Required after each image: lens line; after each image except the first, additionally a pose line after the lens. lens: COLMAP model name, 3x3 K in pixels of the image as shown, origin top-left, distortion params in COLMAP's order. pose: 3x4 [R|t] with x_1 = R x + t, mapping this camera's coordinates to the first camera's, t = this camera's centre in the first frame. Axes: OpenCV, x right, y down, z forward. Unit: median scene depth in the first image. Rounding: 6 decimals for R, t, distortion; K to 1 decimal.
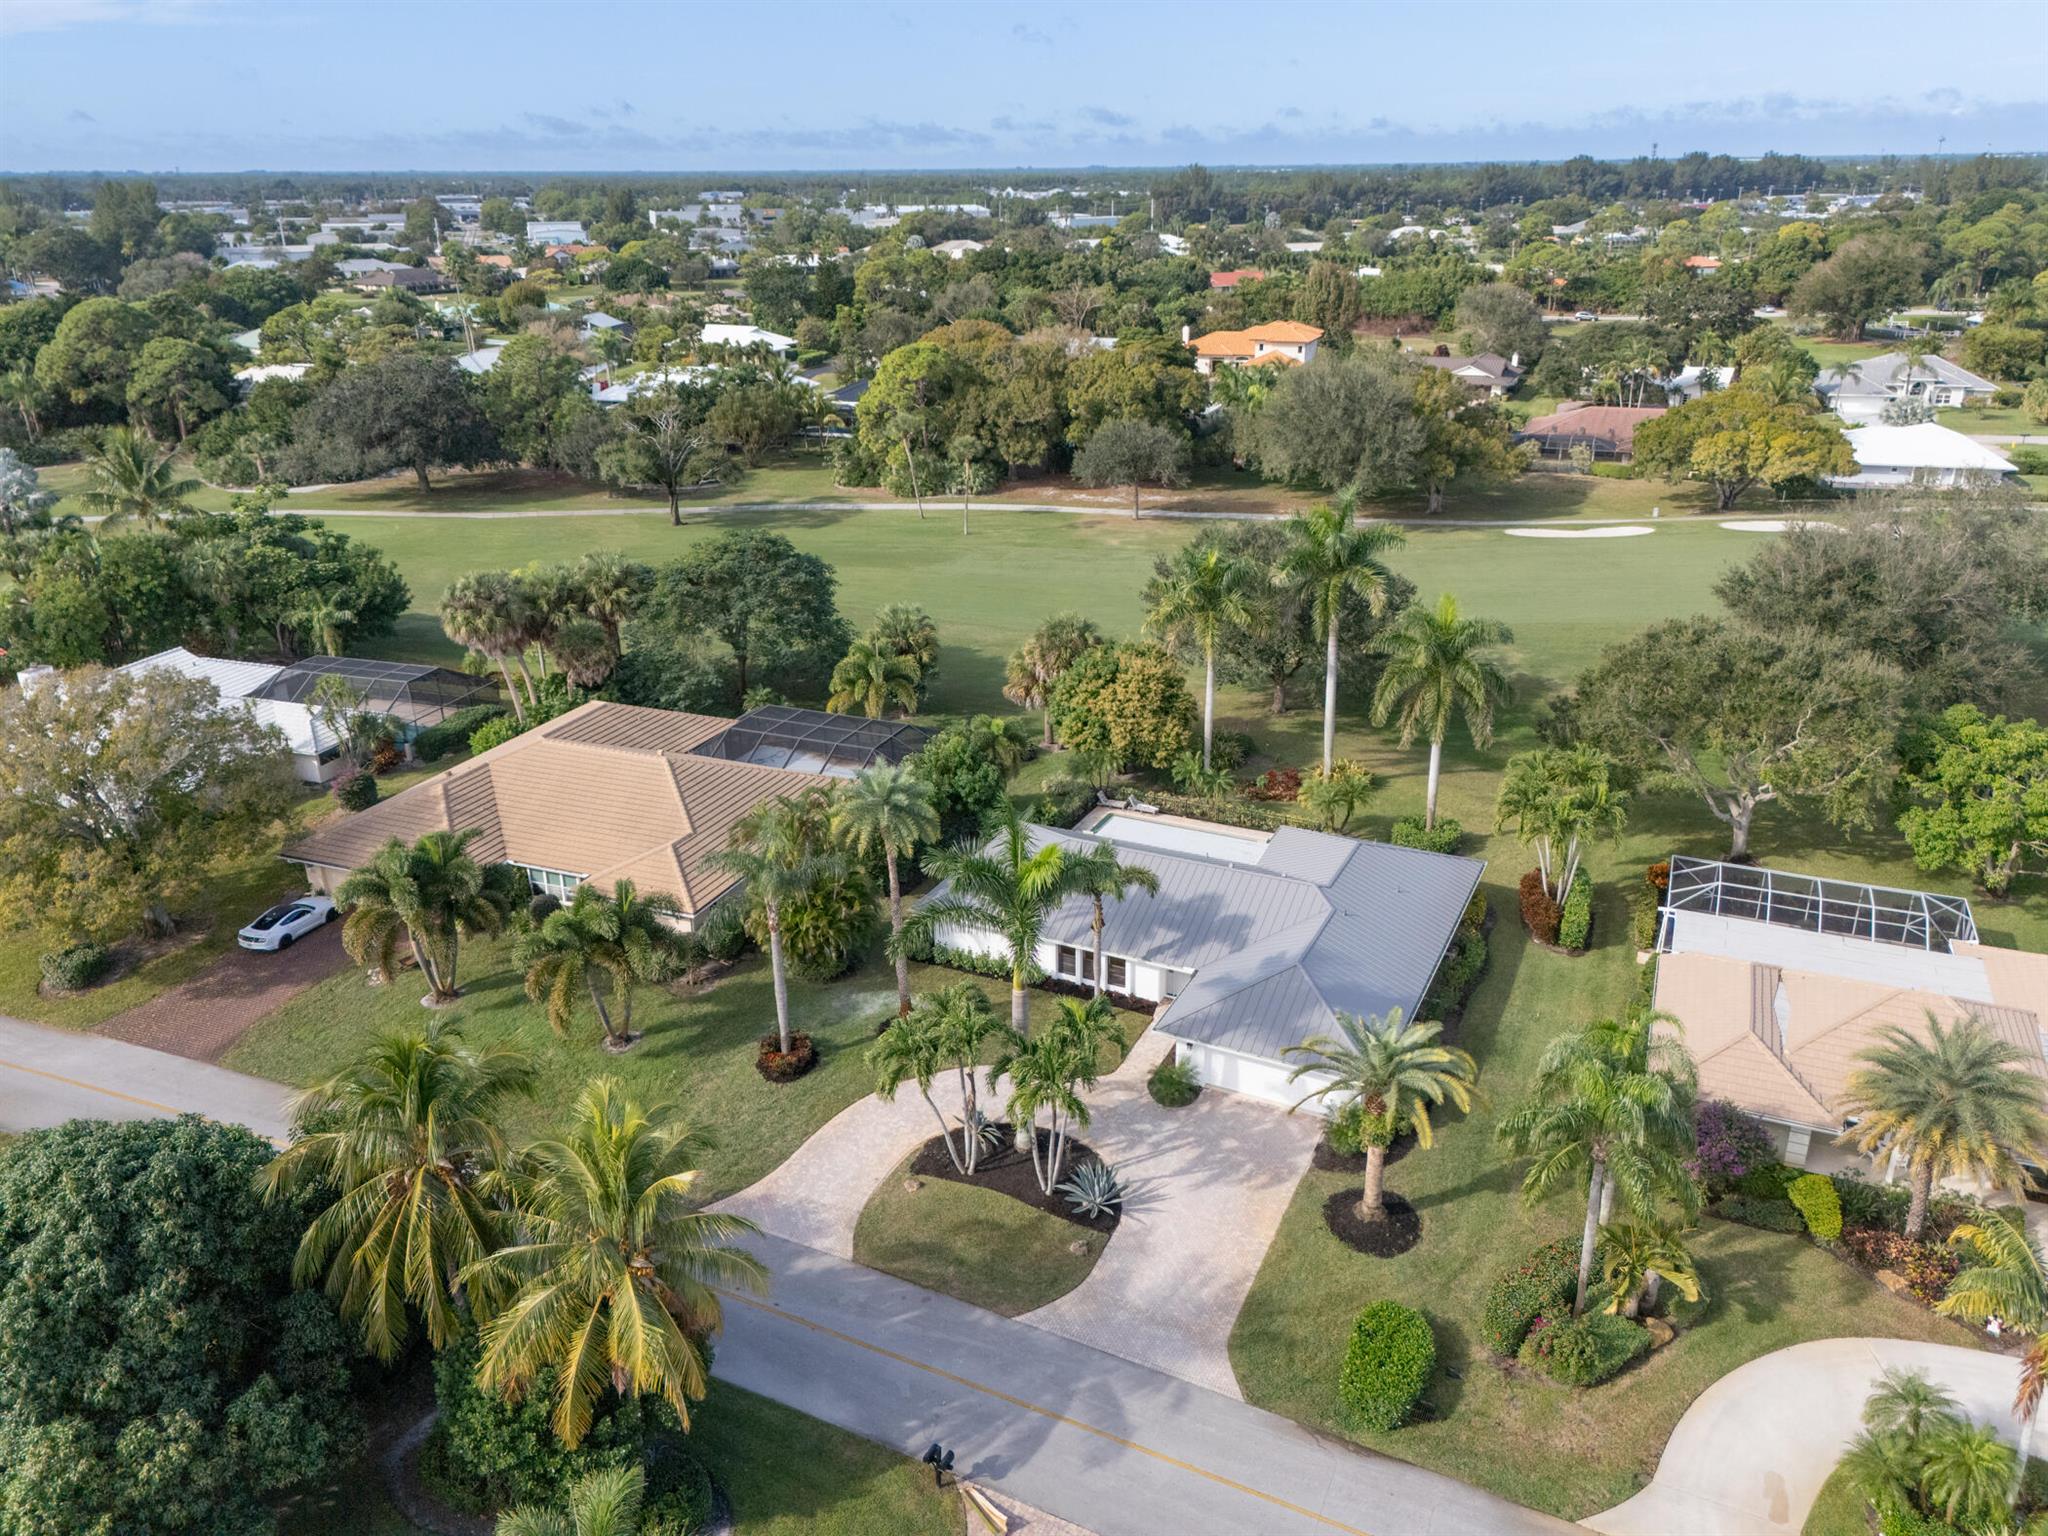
lens RADIAL K [[1502.4, 0, 1028.1], [0, 1502.4, 773.6], [0, 0, 1]] dist [0.068910, -0.062574]
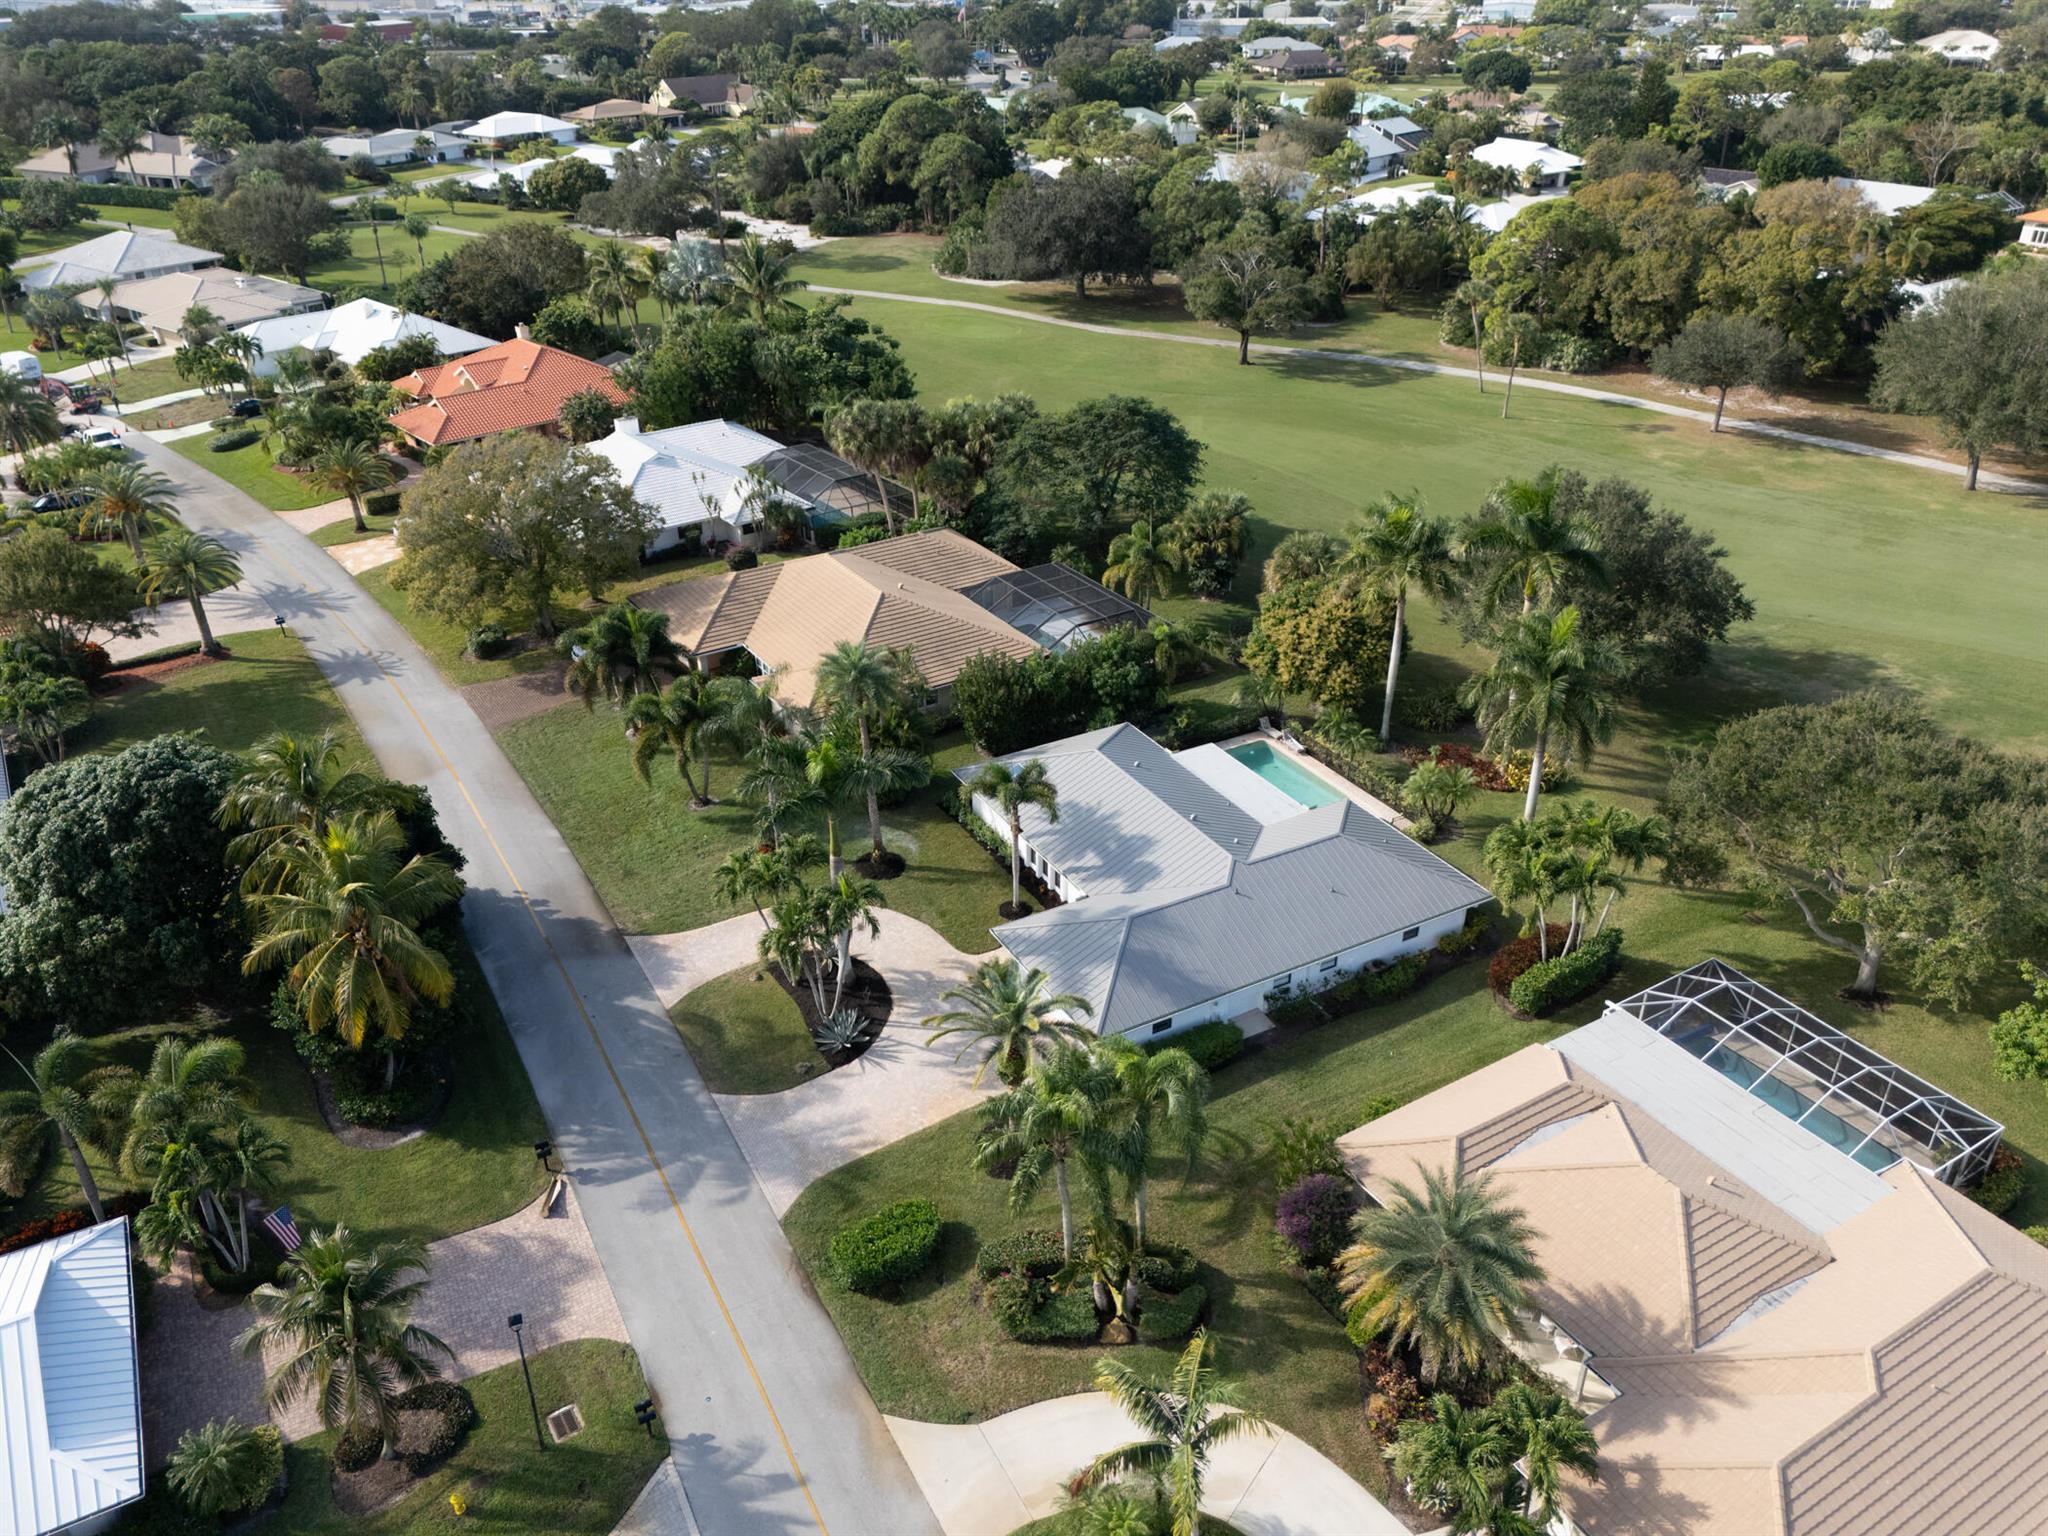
lens RADIAL K [[1502.4, 0, 1028.1], [0, 1502.4, 773.6], [0, 0, 1]] dist [0.068910, -0.062574]
pose [[0.821515, 0.284099, -0.494368, 0.434417], [-0.215528, 0.957426, 0.192052, -0.113016], [0.527883, -0.051223, 0.847771, 0.045179]]
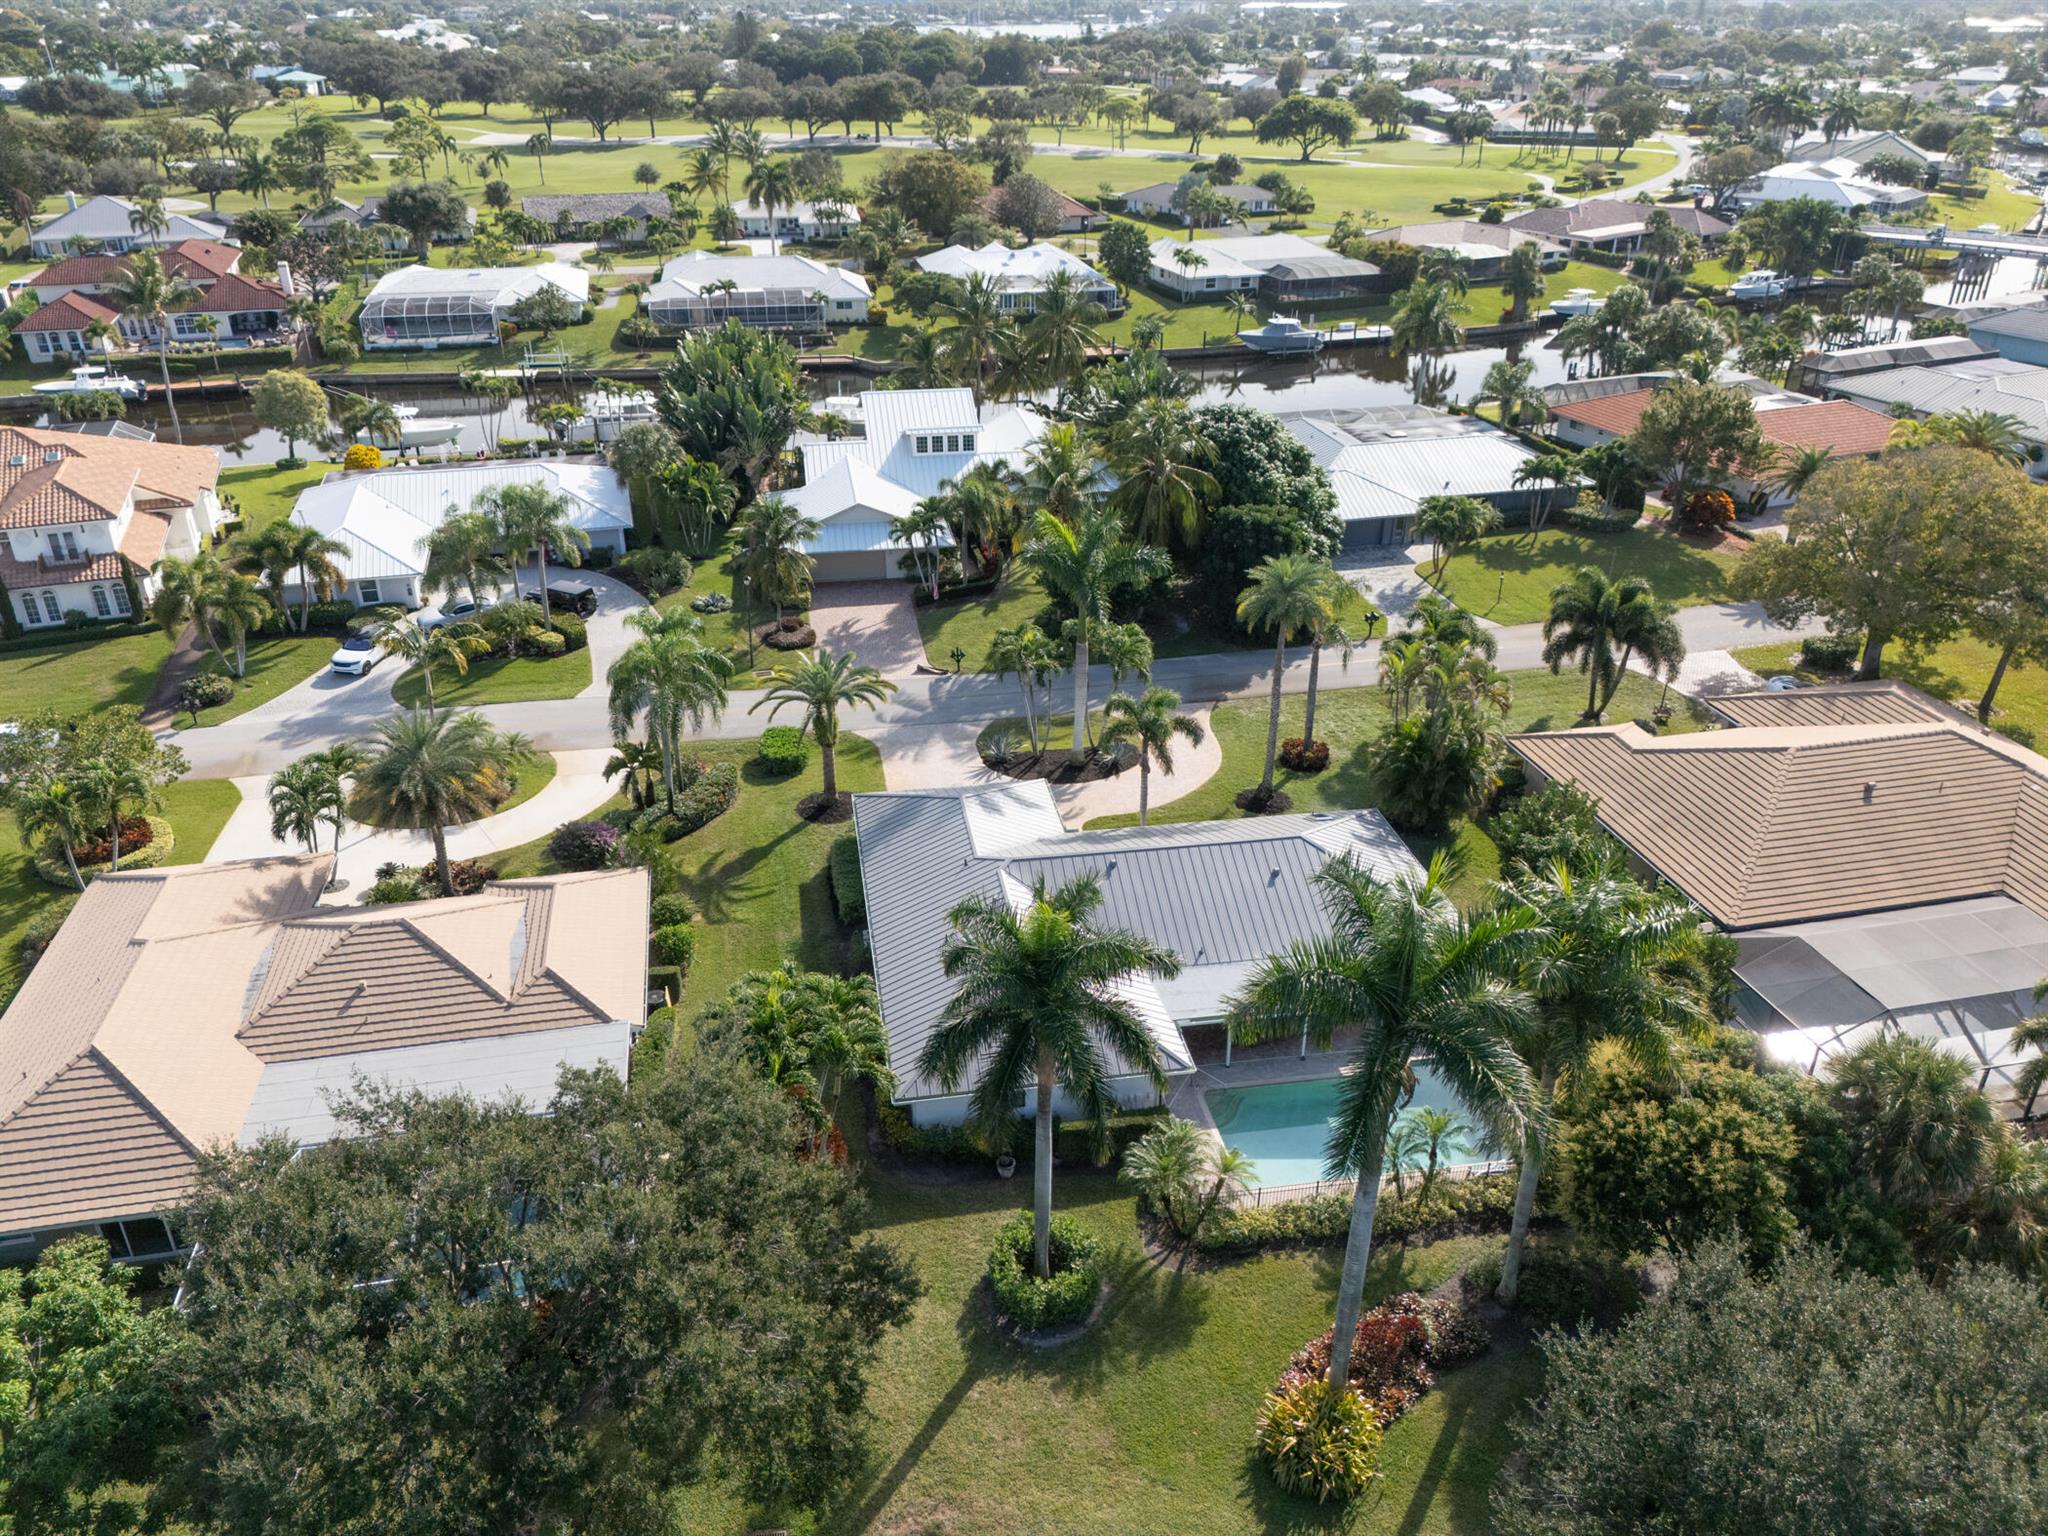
lens RADIAL K [[1480.6, 0, 1014.0], [0, 1480.6, 806.6], [0, 0, 1]] dist [0.046217, -0.003253]
pose [[-0.816324, 0.290089, -0.499463, 0.475459], [-0.206551, 0.660933, 0.721459, -0.444027], [0.539399, 0.692109, -0.479618, 1.073743]]
